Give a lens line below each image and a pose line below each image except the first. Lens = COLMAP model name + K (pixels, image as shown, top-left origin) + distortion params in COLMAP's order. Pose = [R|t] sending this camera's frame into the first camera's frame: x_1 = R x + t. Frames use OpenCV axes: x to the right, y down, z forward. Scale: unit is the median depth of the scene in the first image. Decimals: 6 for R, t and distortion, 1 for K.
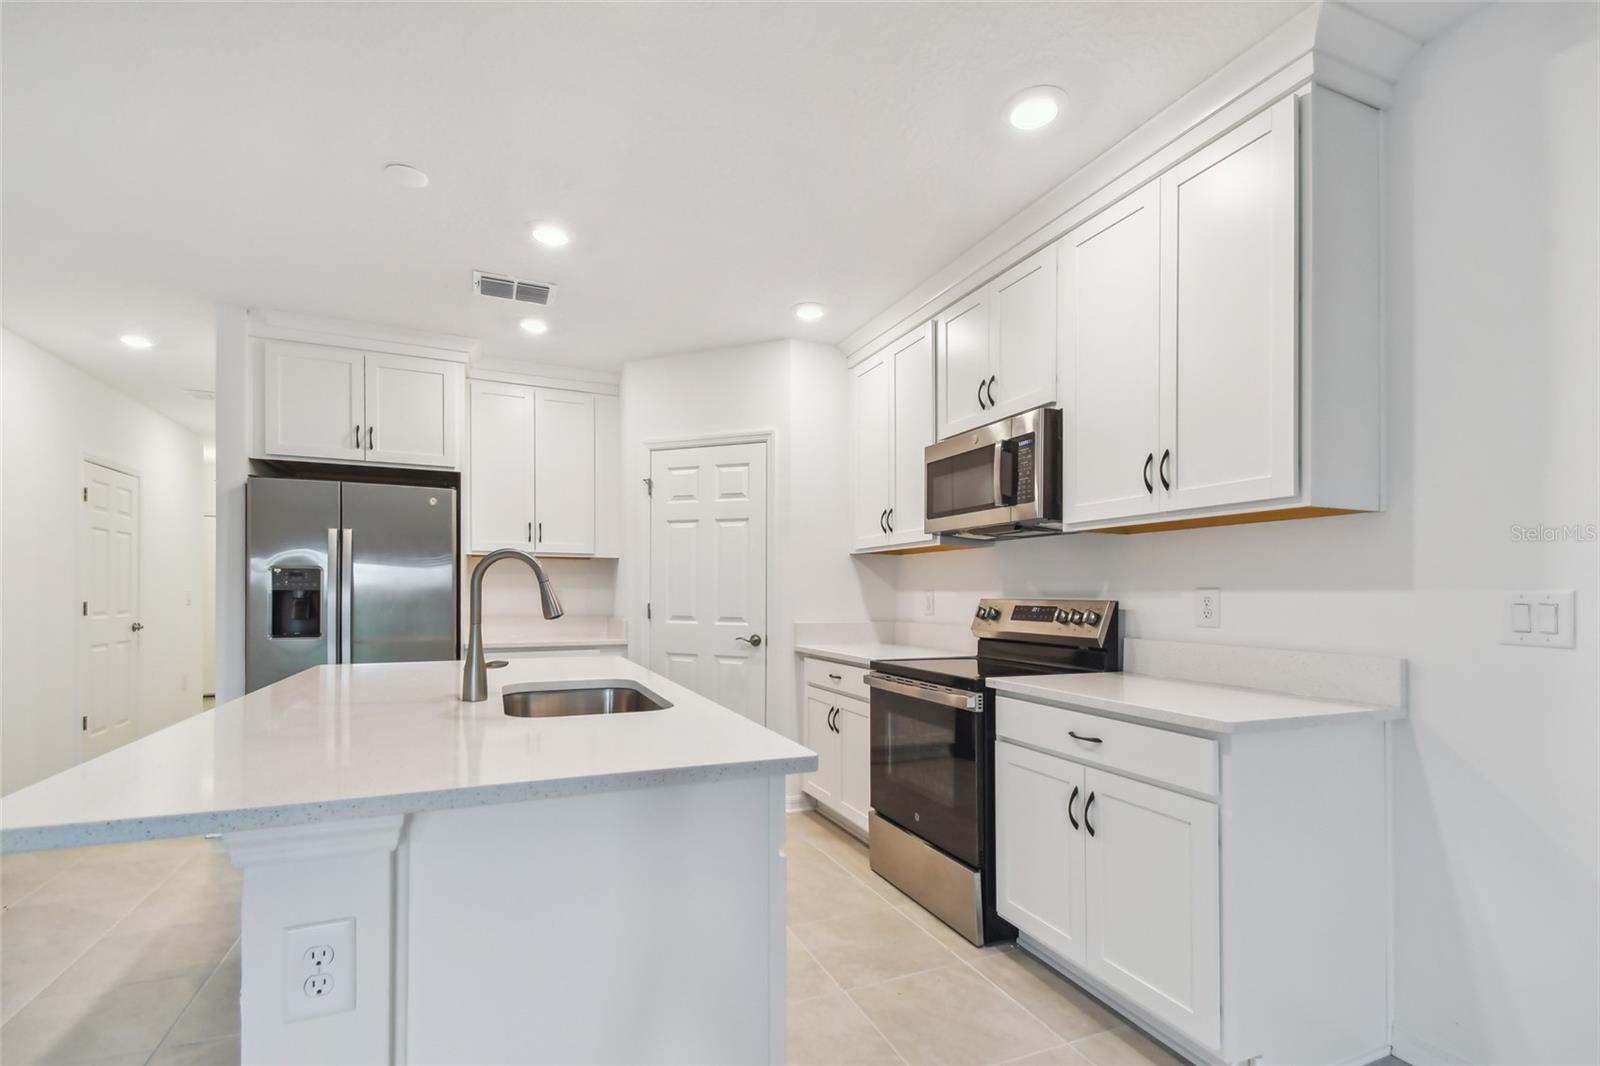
lens RADIAL K [[711.7, 0, 799.5], [0, 711.7, 587.6], [0, 0, 1]] dist [0.020970, -0.000473]
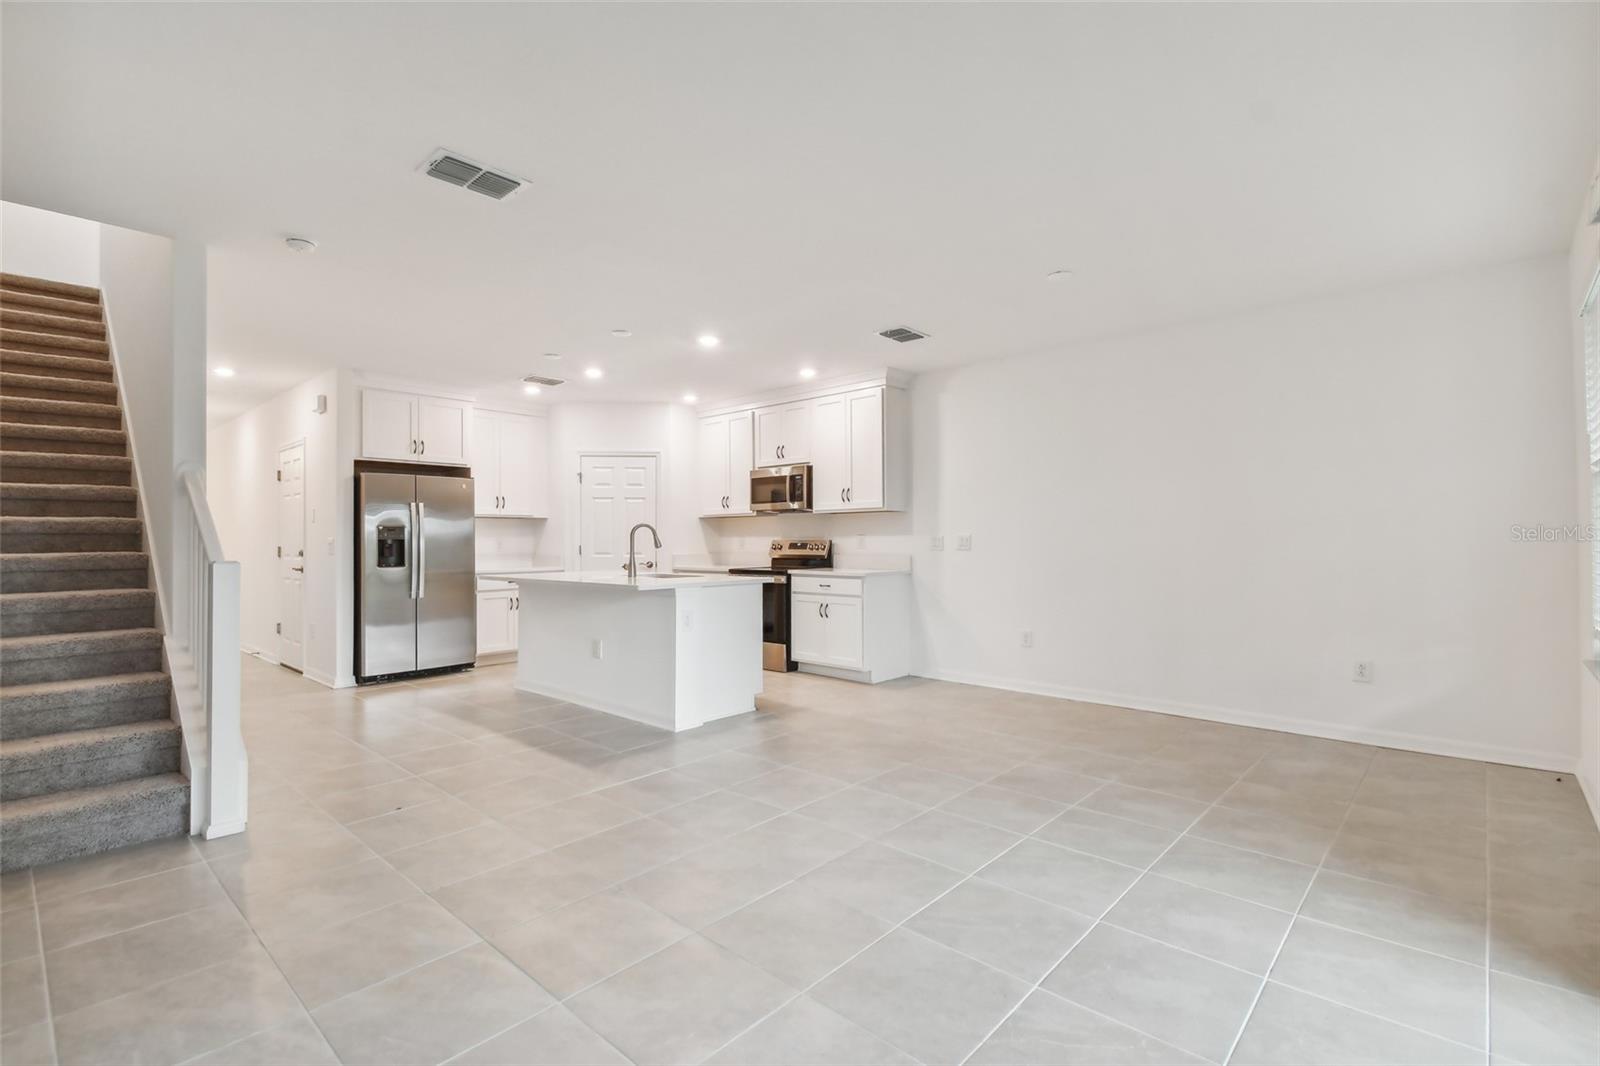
lens RADIAL K [[726.7, 0, 808.7], [0, 726.7, 535.2], [0, 0, 1]] dist [0.032645, -0.000725]
pose [[0.912012, -0.005804, 0.410121, -0.533481], [0.005160, 0.999983, 0.002679, -0.005192], [-0.410130, -0.000327, 0.912027, -1.024427]]
